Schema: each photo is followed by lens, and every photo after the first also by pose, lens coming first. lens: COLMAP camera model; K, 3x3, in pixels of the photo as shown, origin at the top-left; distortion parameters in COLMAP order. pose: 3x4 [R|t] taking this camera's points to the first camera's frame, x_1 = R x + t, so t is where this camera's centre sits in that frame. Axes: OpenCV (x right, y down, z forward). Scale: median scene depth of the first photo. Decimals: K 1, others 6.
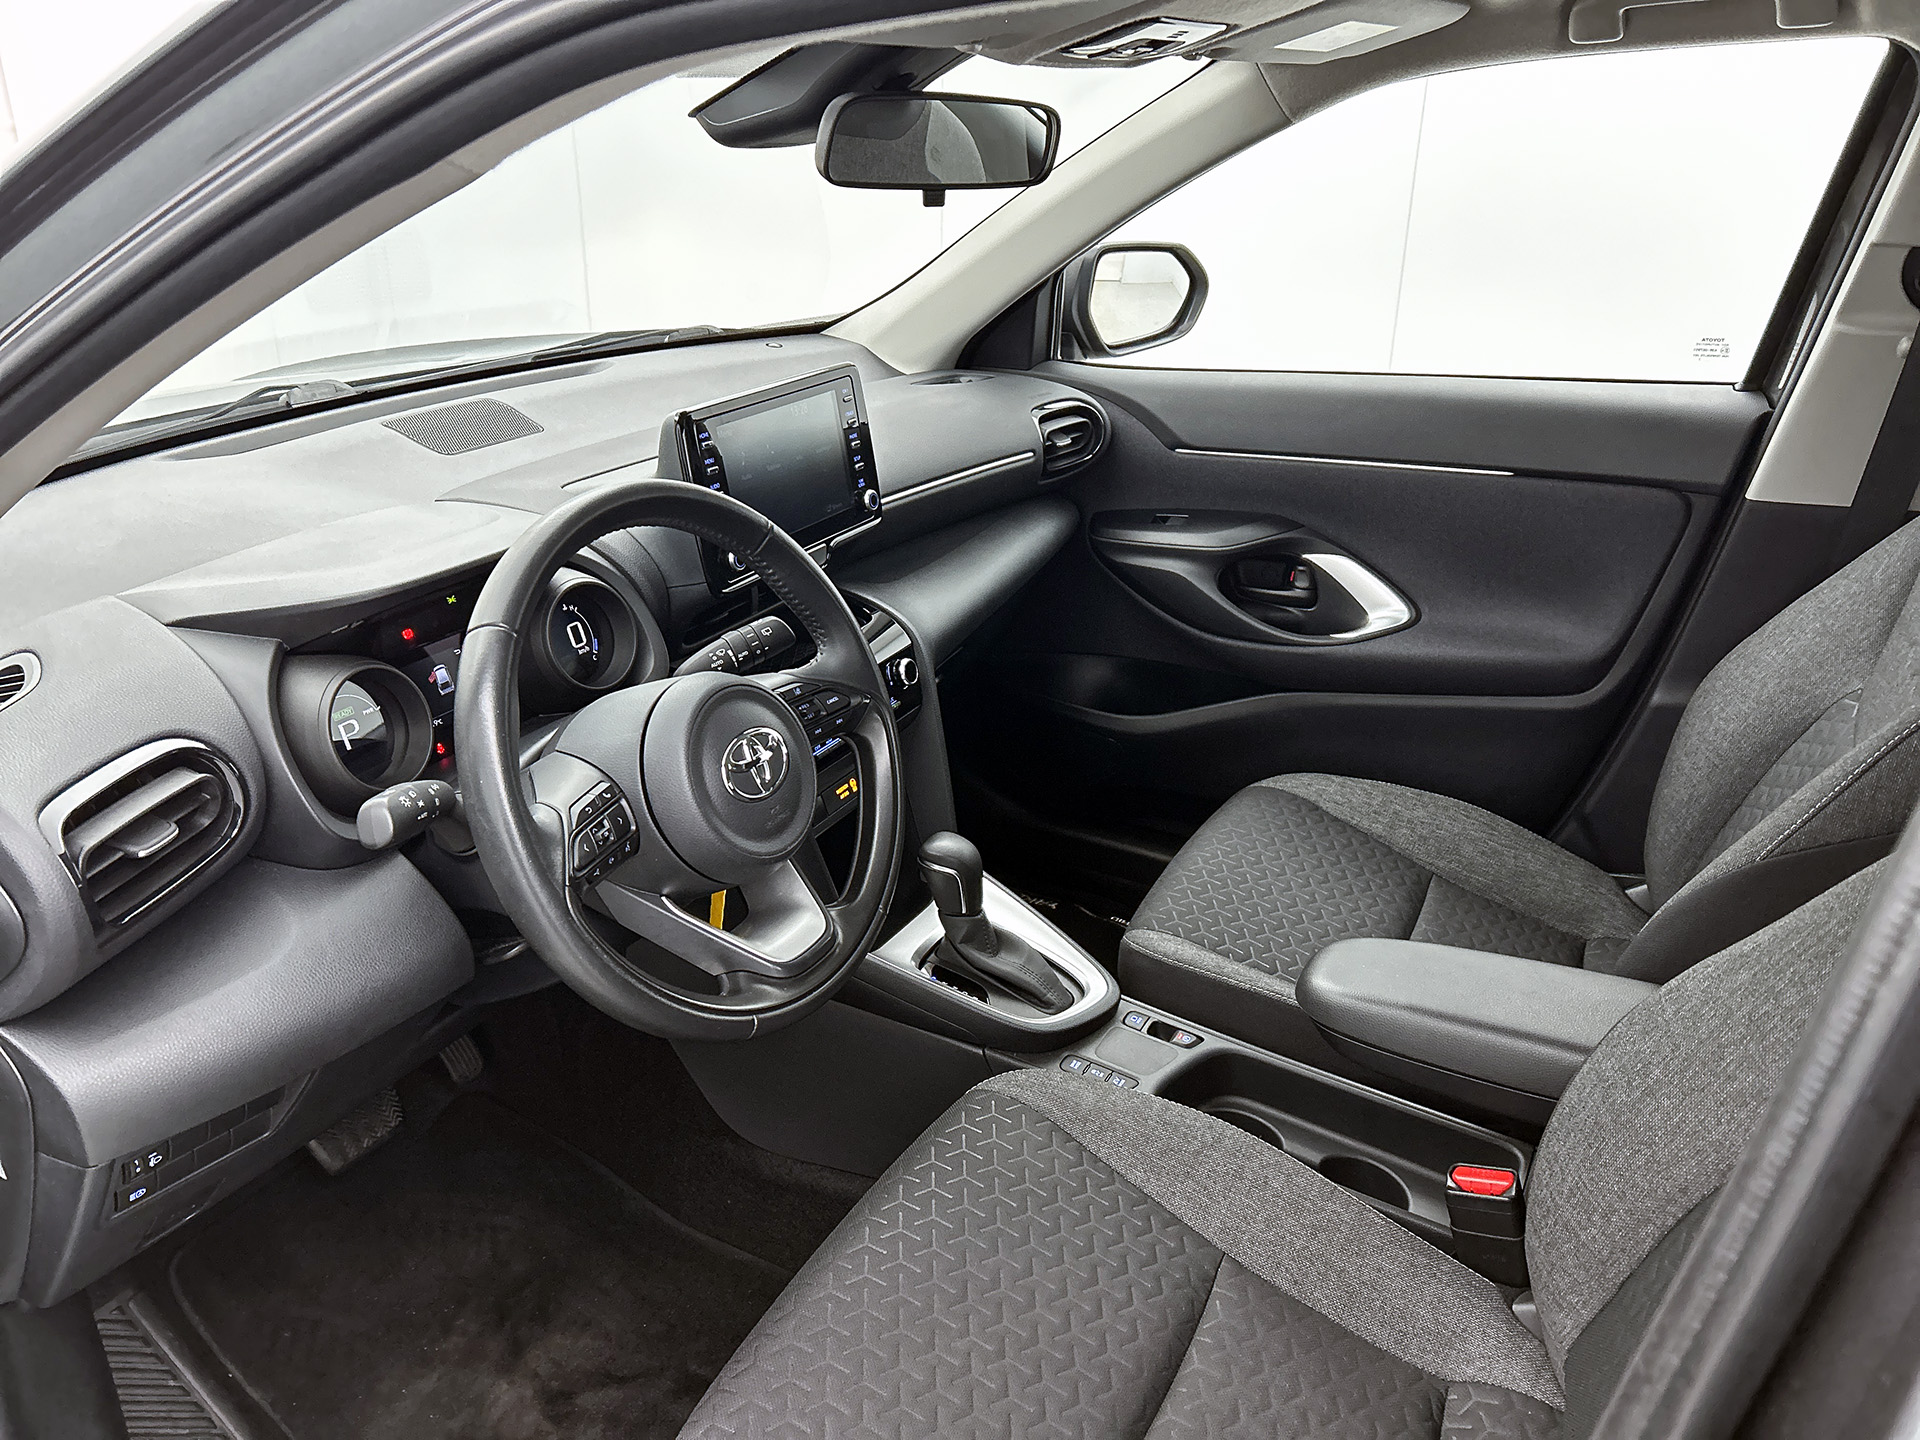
lens RADIAL K [[1488.3, 0, 966.9], [0, 1488.3, 712.7], [0, 0, 1]] dist [0.061291, -0.097776]
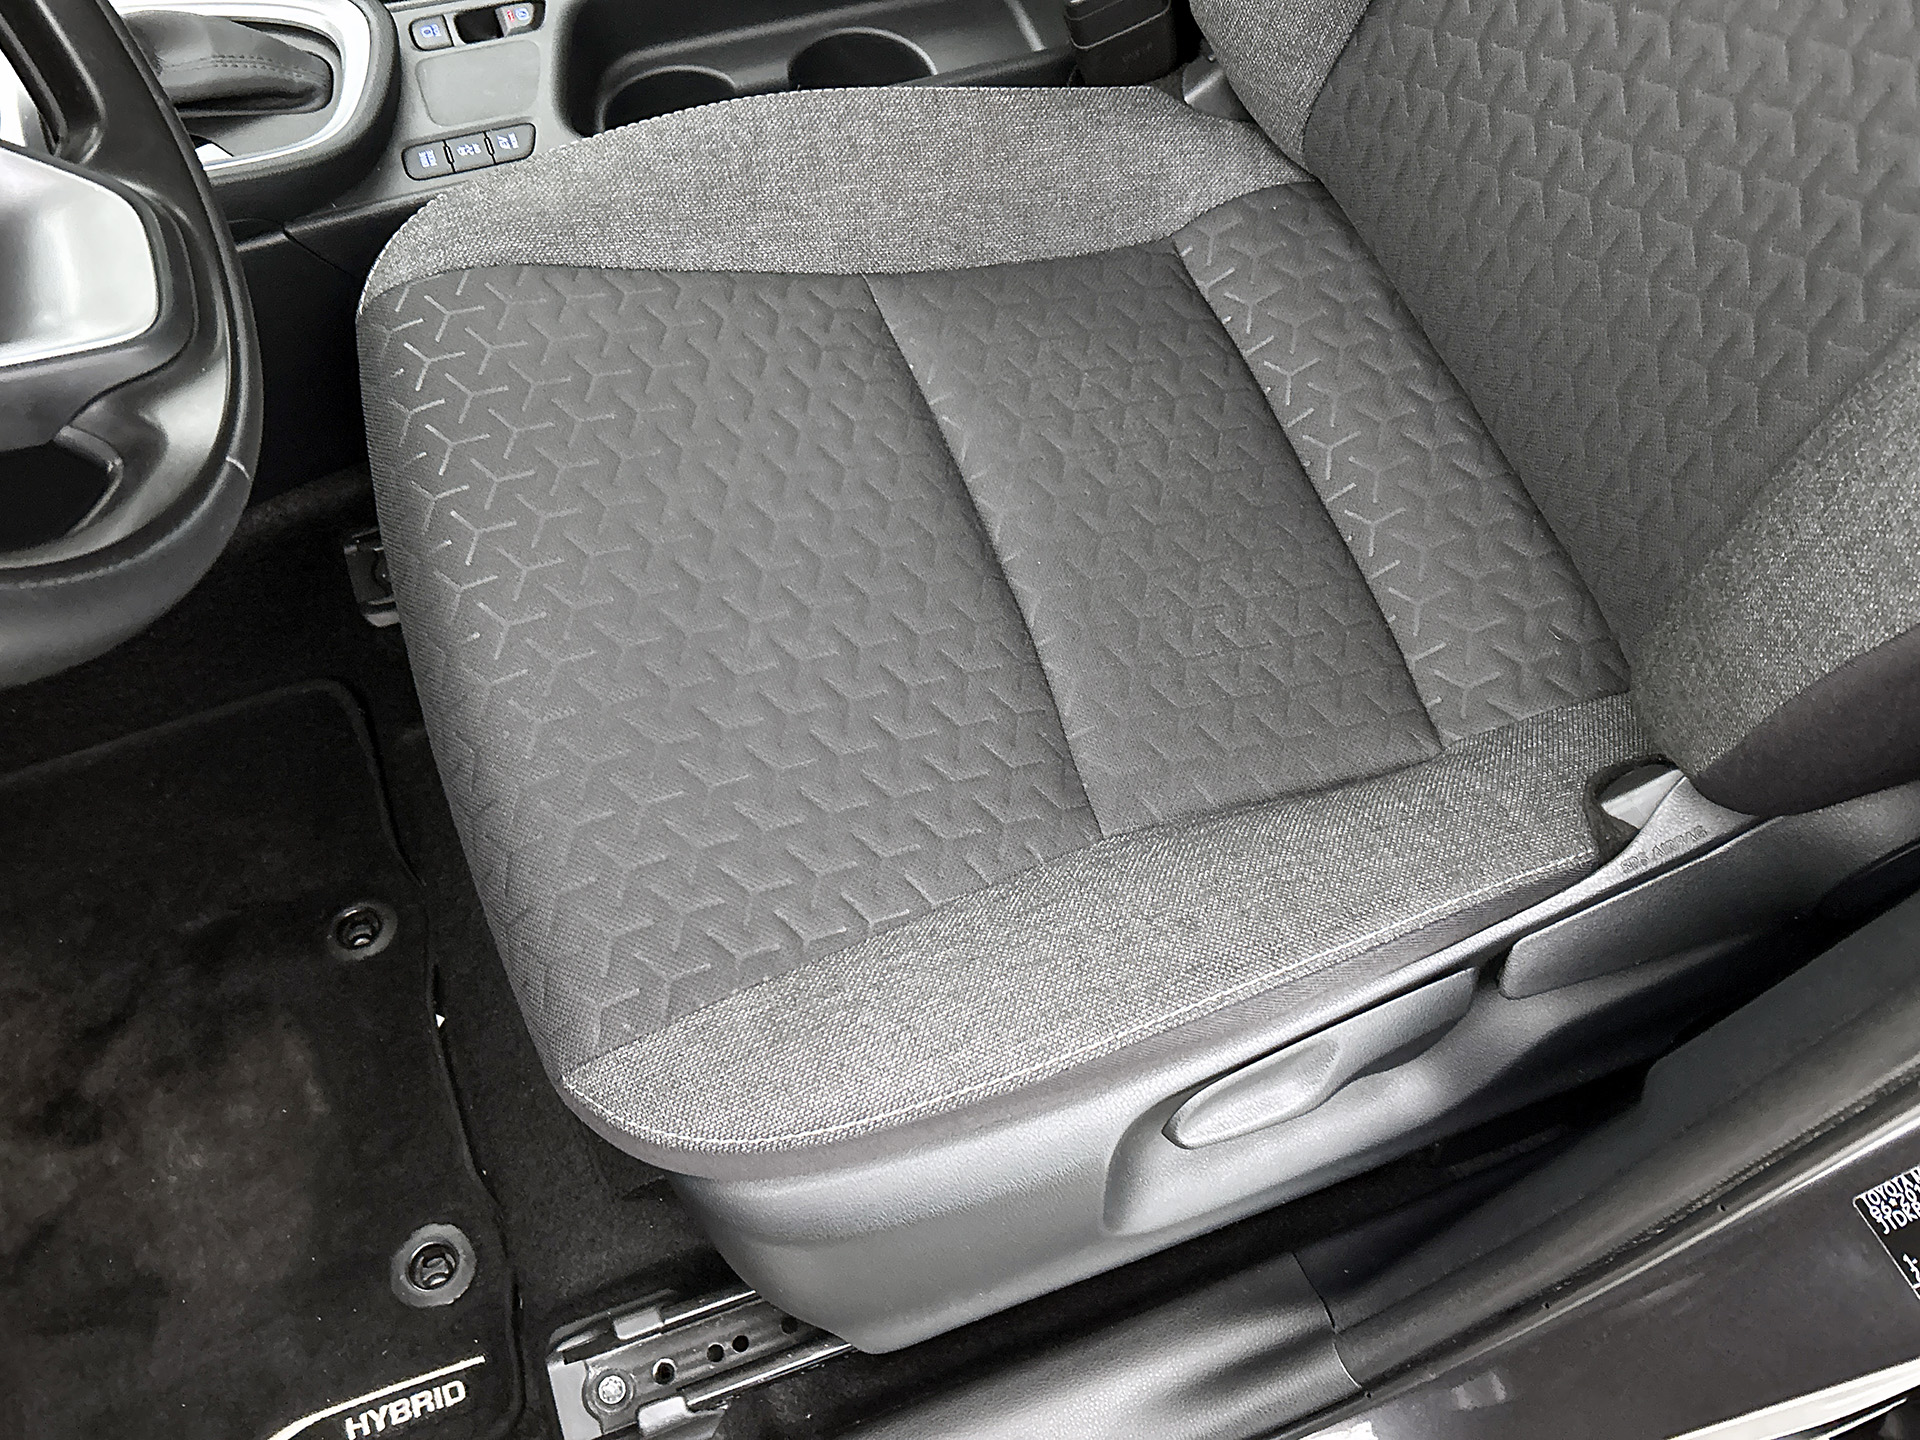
lens RADIAL K [[1744.8, 0, 967.5], [0, 1744.8, 688.8], [0, 0, 1]] dist [0.097161, -0.193322]
pose [[0.653174, -0.672419, 0.348161, -0.151130], [0.307901, 0.655925, 0.689173, -0.031523], [-0.691780, -0.342951, 0.635472, 0.324359]]
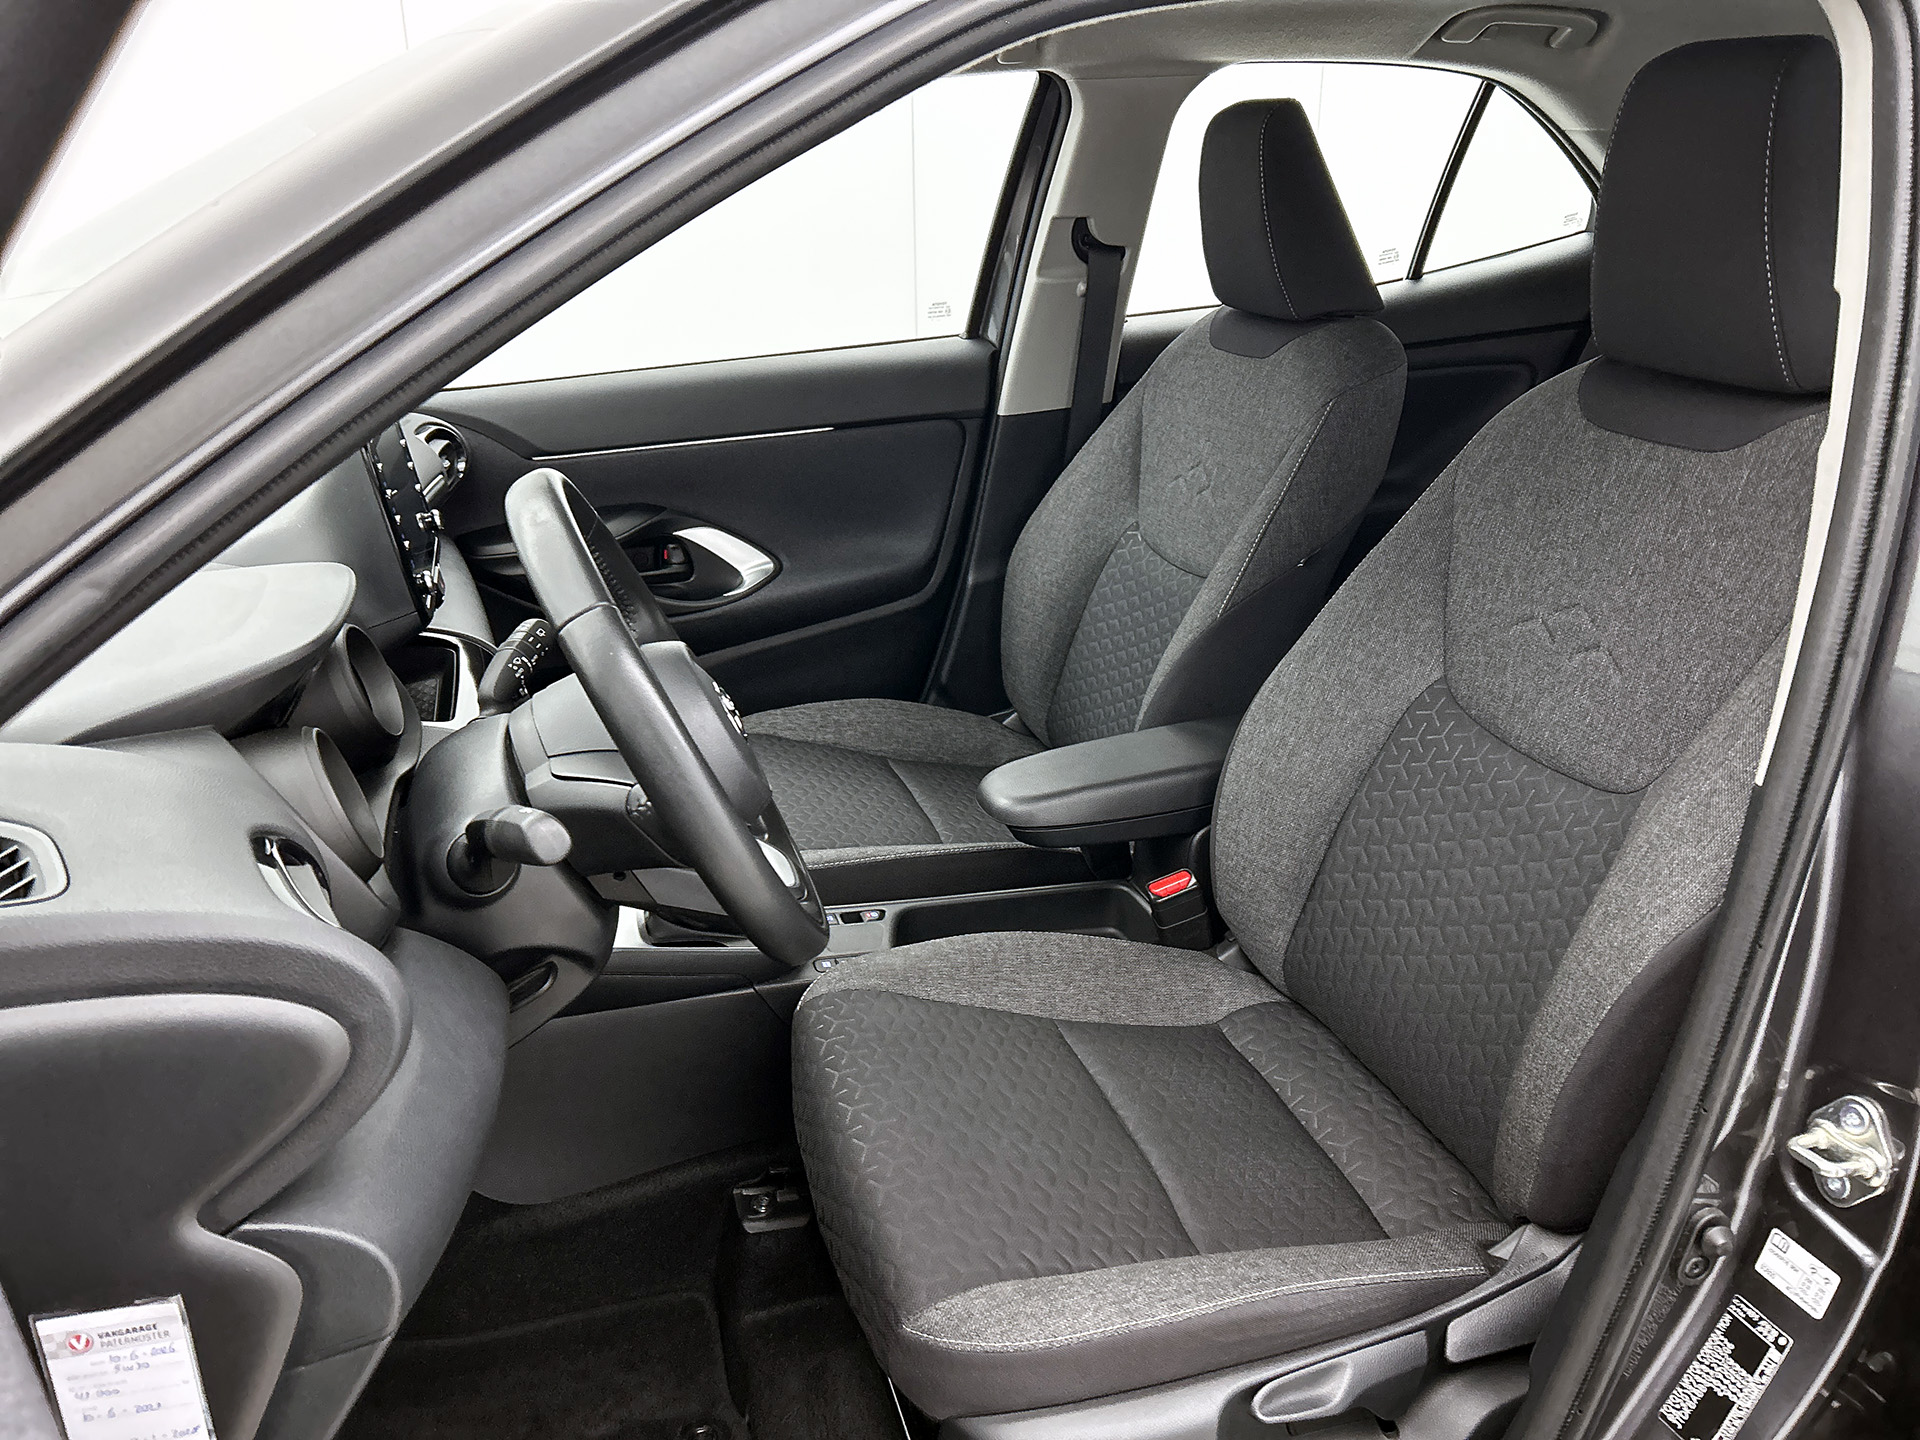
lens RADIAL K [[1488.3, 0, 966.9], [0, 1488.3, 712.7], [0, 0, 1]] dist [0.061291, -0.097776]
pose [[0.690933, -0.263680, 0.673115, -0.506812], [0.294616, 0.952982, 0.070898, 0.008683], [-0.660161, 0.149325, 0.736132, 0.077388]]
